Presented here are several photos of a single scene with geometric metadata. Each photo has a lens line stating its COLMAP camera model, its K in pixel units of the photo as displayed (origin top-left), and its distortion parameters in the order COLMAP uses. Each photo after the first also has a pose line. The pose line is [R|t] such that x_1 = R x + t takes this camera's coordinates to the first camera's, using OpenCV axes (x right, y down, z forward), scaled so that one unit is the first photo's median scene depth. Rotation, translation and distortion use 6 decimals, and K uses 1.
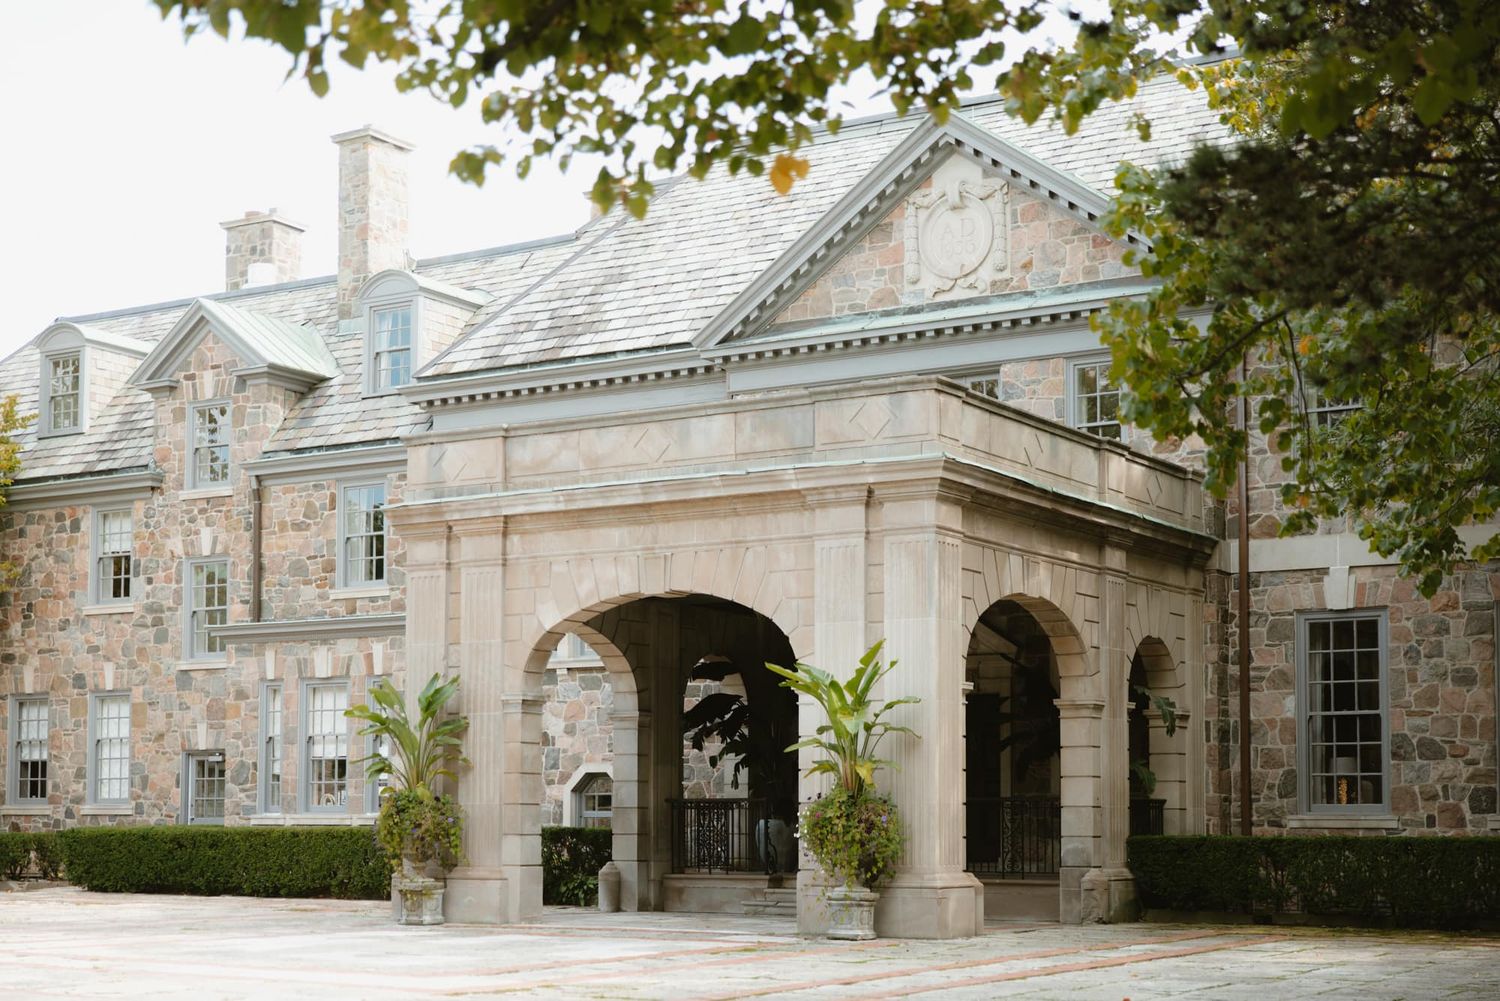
lens RADIAL K [[2248.2, 0, 741.0], [0, 2248.2, 668.8], [0, 0, 1]] dist [-0.007497, 0.000000]
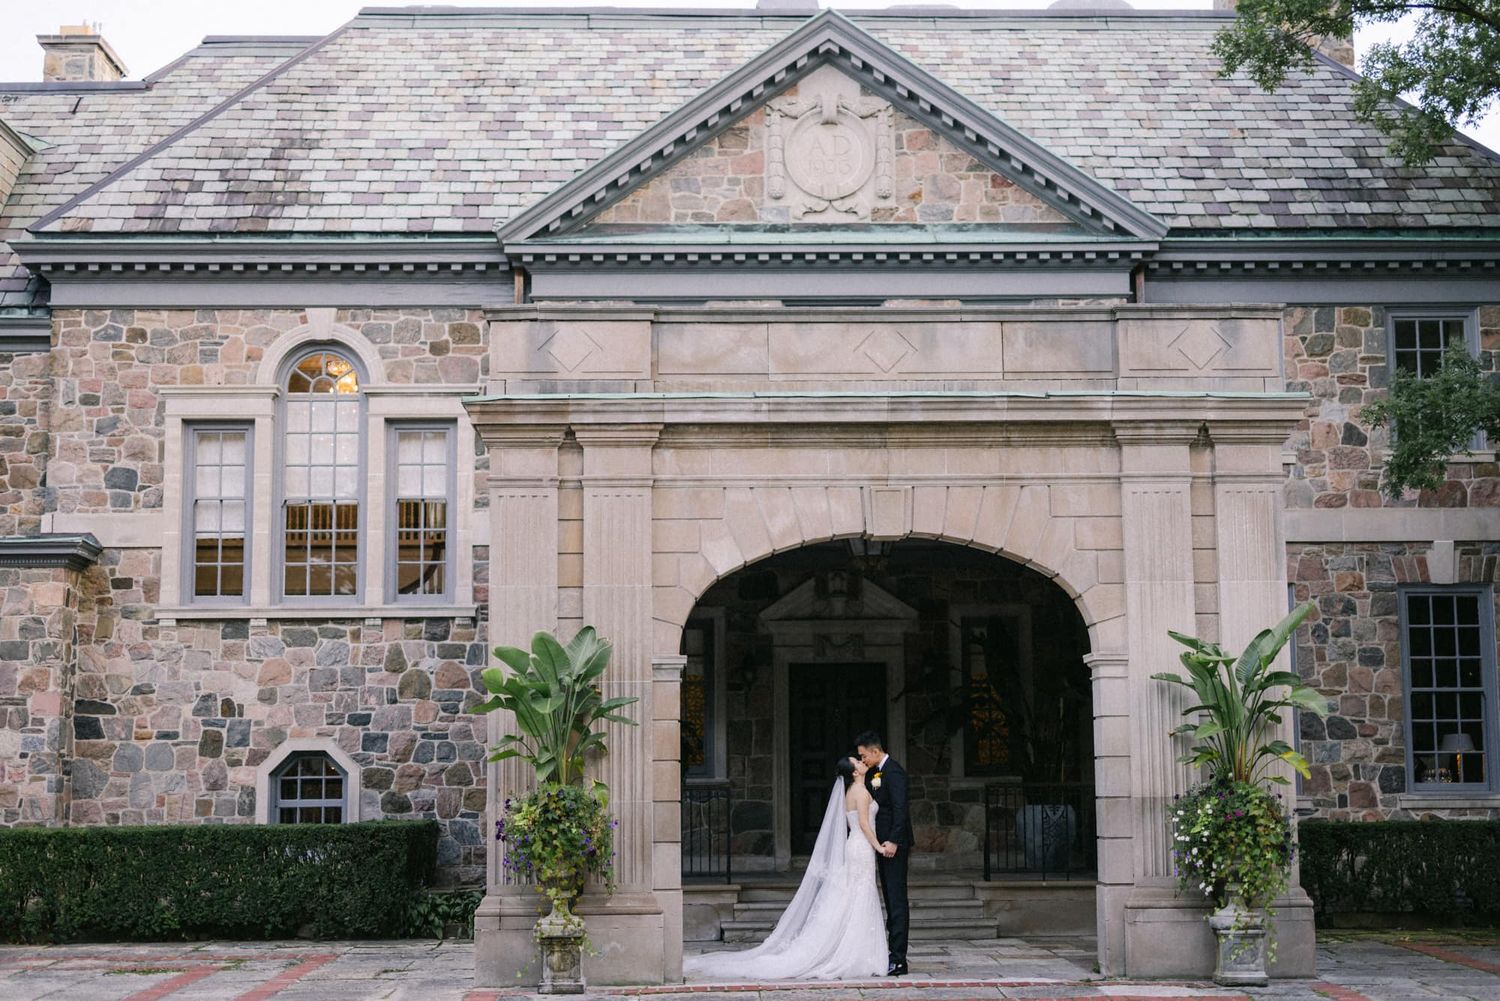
lens RADIAL K [[2130.7, 0, 754.5], [0, 2130.7, 489.1], [0, 0, 1]] dist [0.013374, 0.000000]
pose [[0.834598, 0.062926, 0.547254, -0.412361], [-0.026521, 0.996892, -0.074180, 0.006507], [-0.550221, 0.047397, 0.833673, 0.327569]]
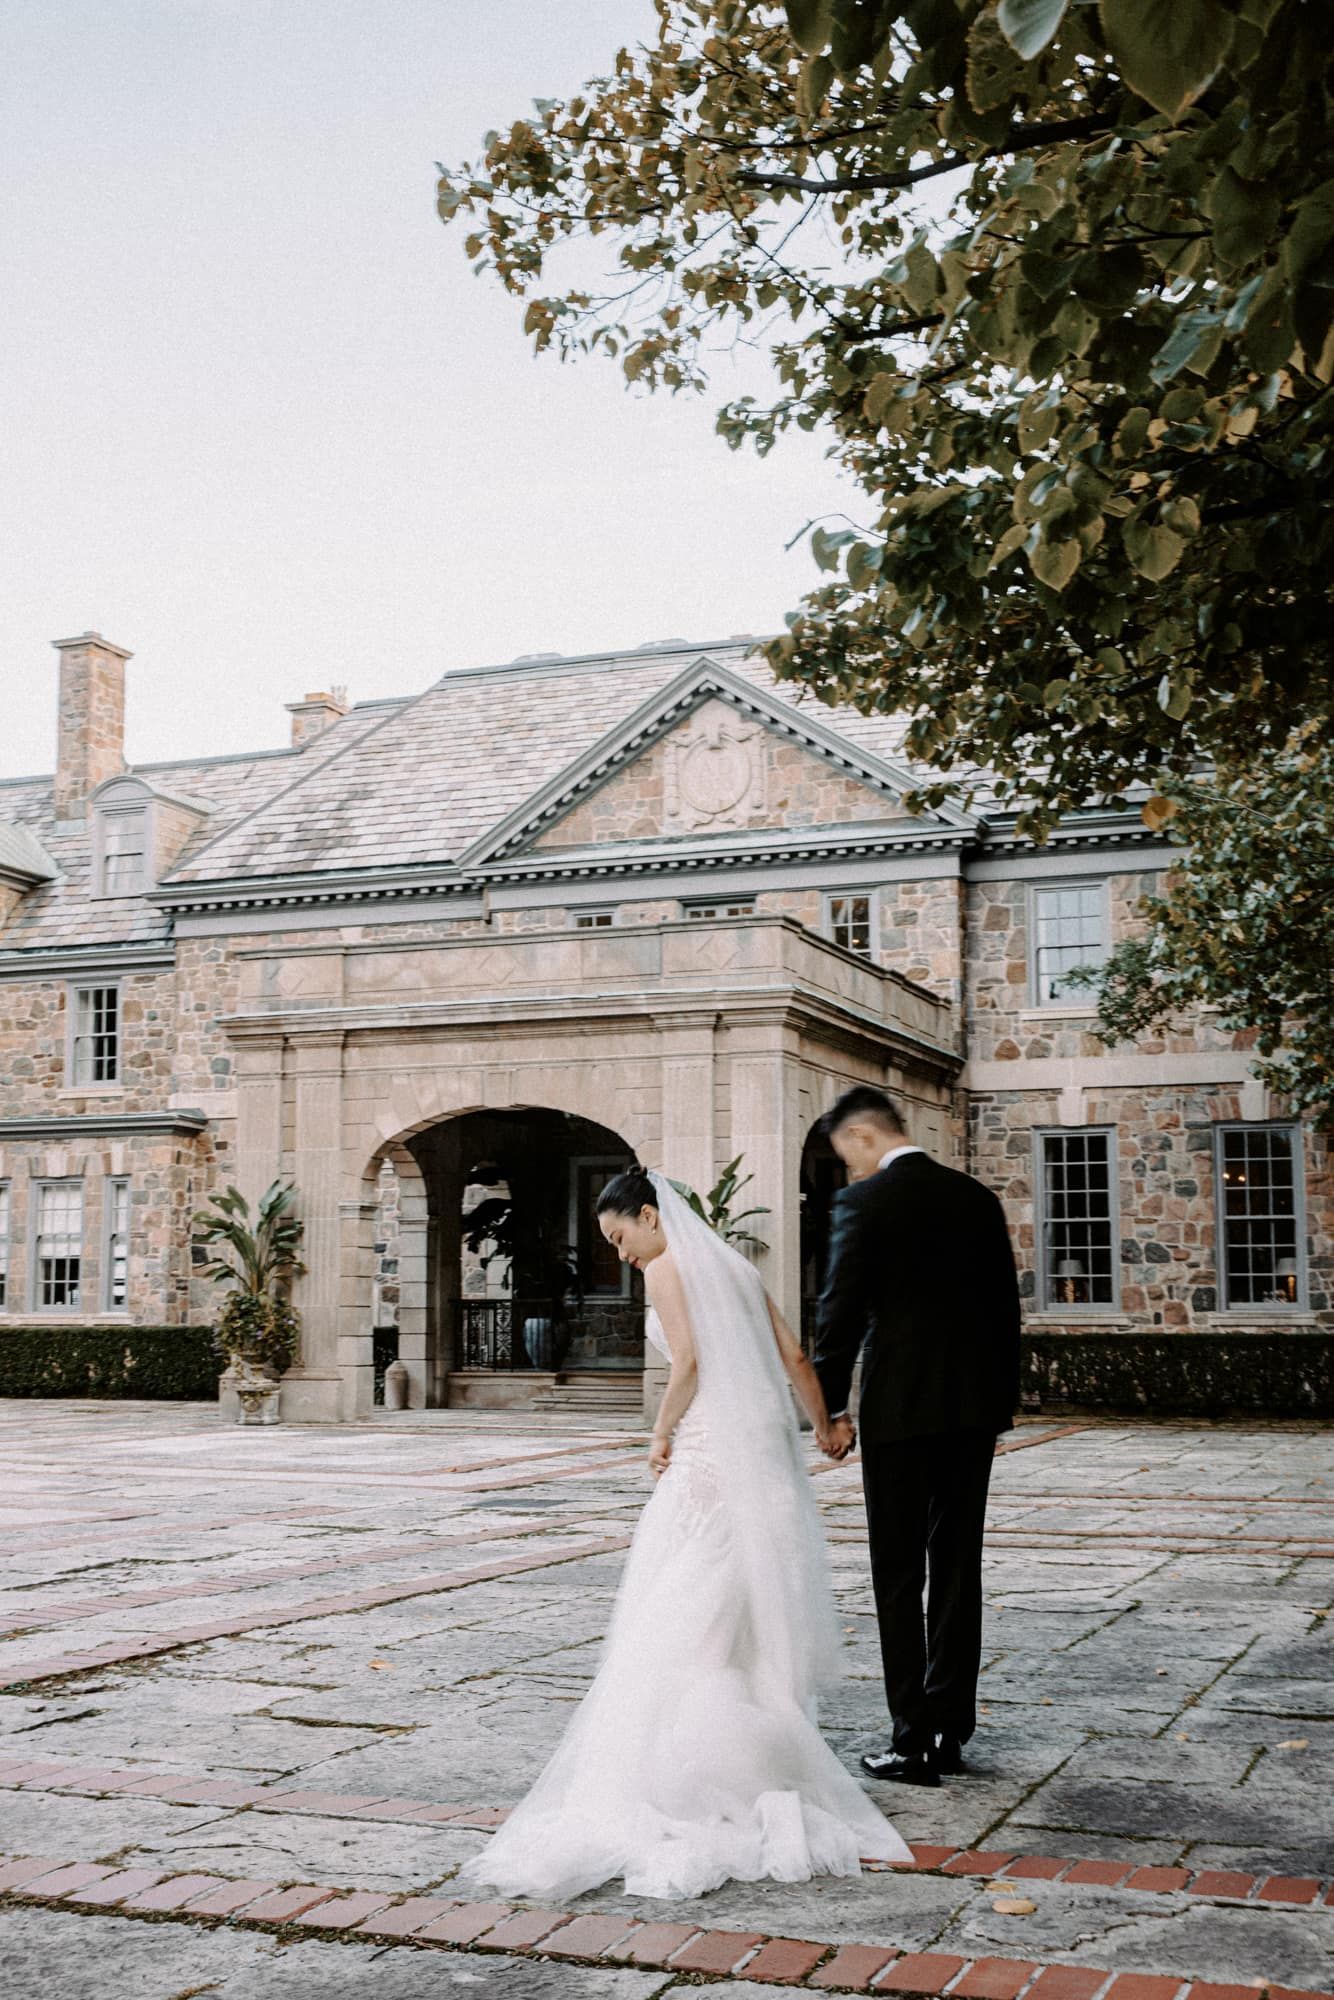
lens RADIAL K [[2240.2, 0, 667.3], [0, 2240.2, 998.6], [0, 0, 1]] dist [-0.016777, 0.000000]
pose [[0.982152, 0.022672, 0.186717, -0.132583], [-0.009241, 0.997326, -0.072492, -0.007017], [-0.187862, 0.069473, 0.979735, -0.045625]]
